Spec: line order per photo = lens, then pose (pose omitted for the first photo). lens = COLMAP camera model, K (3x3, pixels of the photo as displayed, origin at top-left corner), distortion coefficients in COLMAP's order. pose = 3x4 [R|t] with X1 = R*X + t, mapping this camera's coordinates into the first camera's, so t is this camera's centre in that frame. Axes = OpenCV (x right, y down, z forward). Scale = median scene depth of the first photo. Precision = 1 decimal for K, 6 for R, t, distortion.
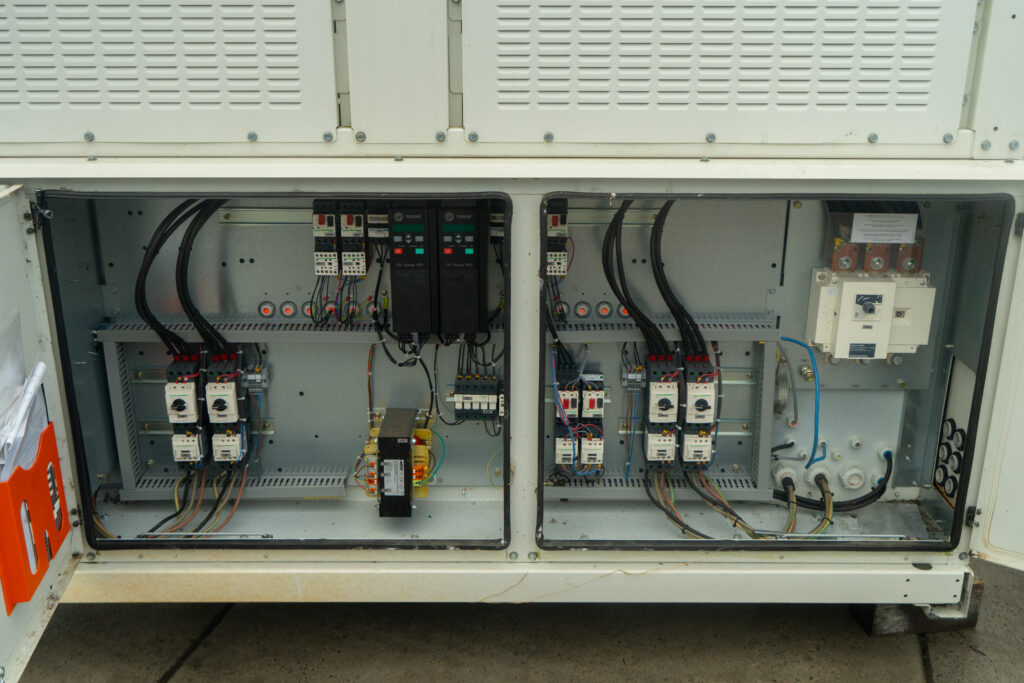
lens RADIAL K [[1031.5, 0, 512.0], [0, 1031.5, 341.5], [0, 0, 1]] dist [-0.000950, 0.000588]
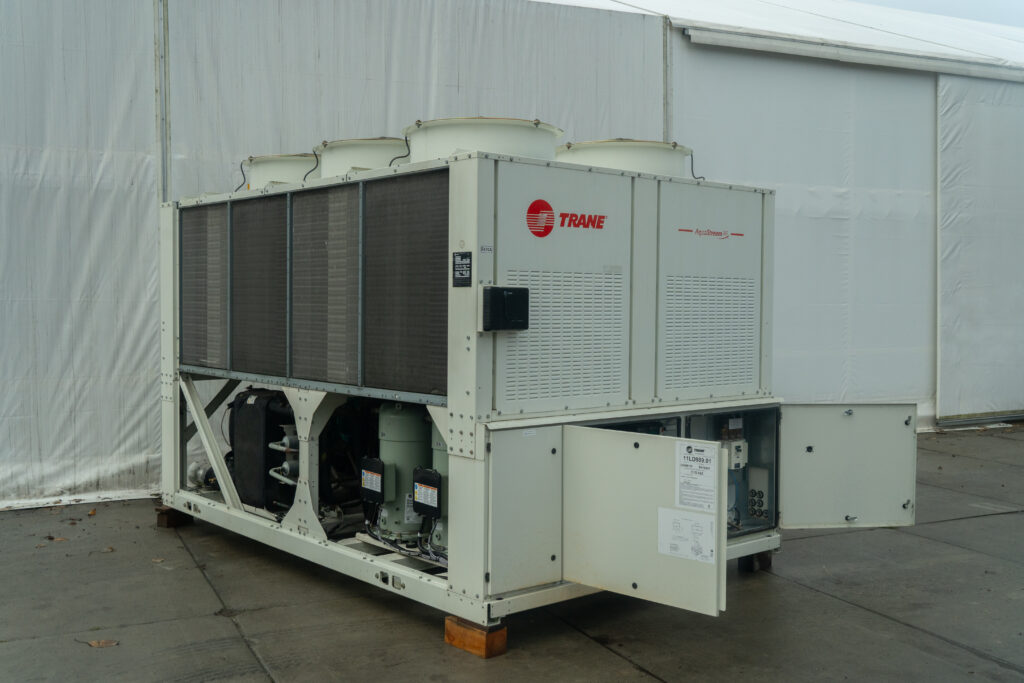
lens RADIAL K [[1045.1, 0, 512.0], [0, 1045.1, 341.5], [0, 0, 1]] dist [-0.007100, -0.000205]
pose [[0.759943, -0.020637, 0.649662, -2.087319], [0.216454, 0.950482, -0.223005, 0.198143], [-0.612890, 0.310093, 0.726779, -0.878174]]
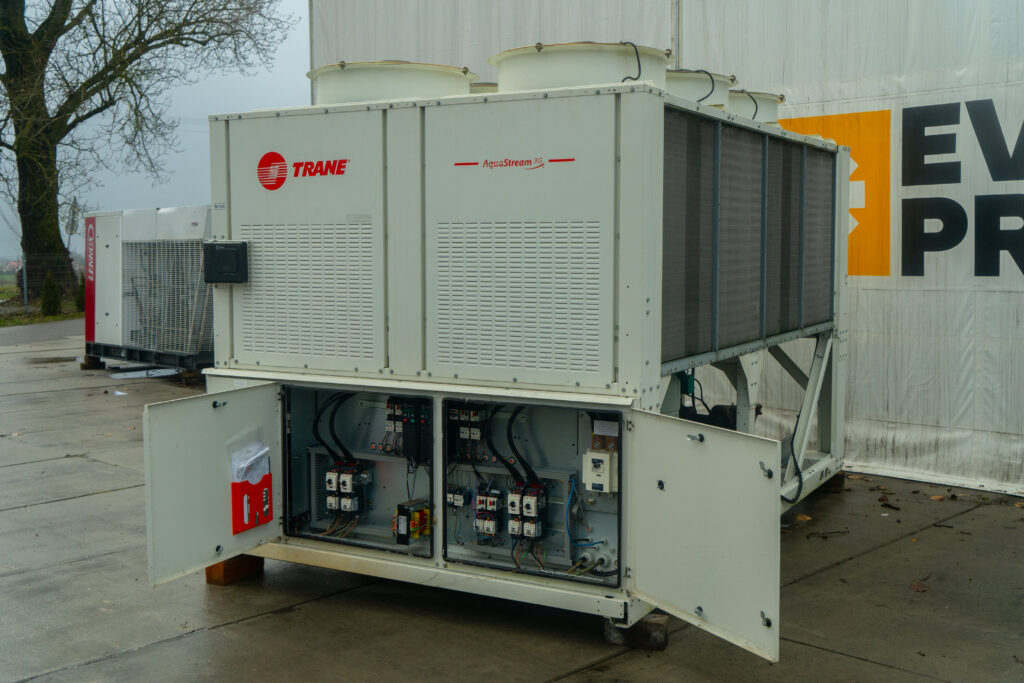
lens RADIAL K [[1153.2, 0, 512.0], [0, 1153.2, 341.5], [0, 0, 1]] dist [-0.001645, 0.037311]
pose [[0.873246, 0.038974, -0.485719, 1.319775], [-0.164080, 0.962104, -0.217792, 0.262875], [0.458824, 0.269883, 0.846548, -1.127247]]
